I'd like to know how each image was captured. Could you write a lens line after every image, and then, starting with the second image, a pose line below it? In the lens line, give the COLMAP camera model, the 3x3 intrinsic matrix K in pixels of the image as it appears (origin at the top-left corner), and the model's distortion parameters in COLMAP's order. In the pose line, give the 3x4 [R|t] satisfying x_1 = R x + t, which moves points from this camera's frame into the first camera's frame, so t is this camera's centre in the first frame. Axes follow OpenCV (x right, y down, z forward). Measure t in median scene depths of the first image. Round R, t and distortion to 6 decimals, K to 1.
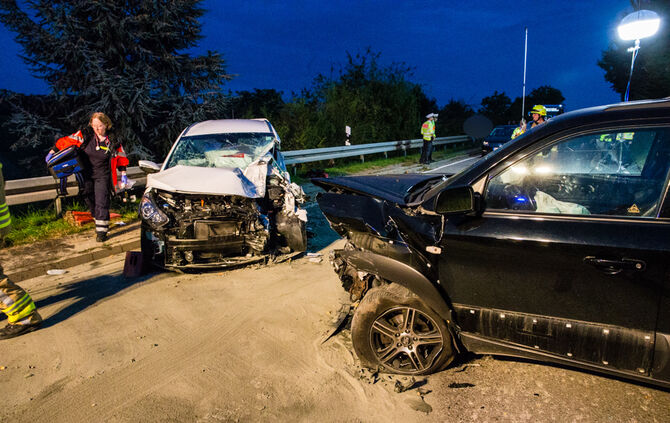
lens RADIAL K [[456.4, 0, 331.9], [0, 456.4, 224.1], [0, 0, 1]] dist [-0.111220, 0.088931]
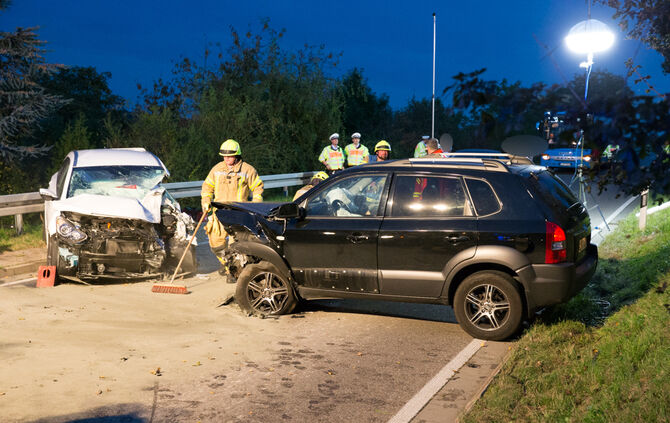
lens RADIAL K [[899.9, 0, 335.0], [0, 899.9, 211.5], [0, 0, 1]] dist [0.096434, 0.018445]
pose [[0.988436, 0.015637, 0.150832, -0.061139], [0.004120, 0.991533, -0.129793, 0.227008], [-0.151585, 0.128913, 0.980002, -1.416981]]
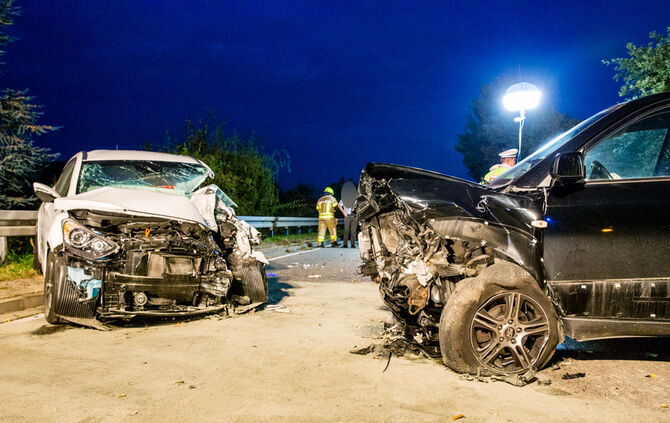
lens RADIAL K [[576.8, 0, 335.0], [0, 576.8, 211.5], [0, 0, 1]] dist [-0.014226, -0.000013]
pose [[0.944752, 0.019805, 0.327188, -0.308684], [0.053704, 0.975333, -0.214107, 0.142130], [-0.323358, 0.219849, 0.920384, 0.005800]]
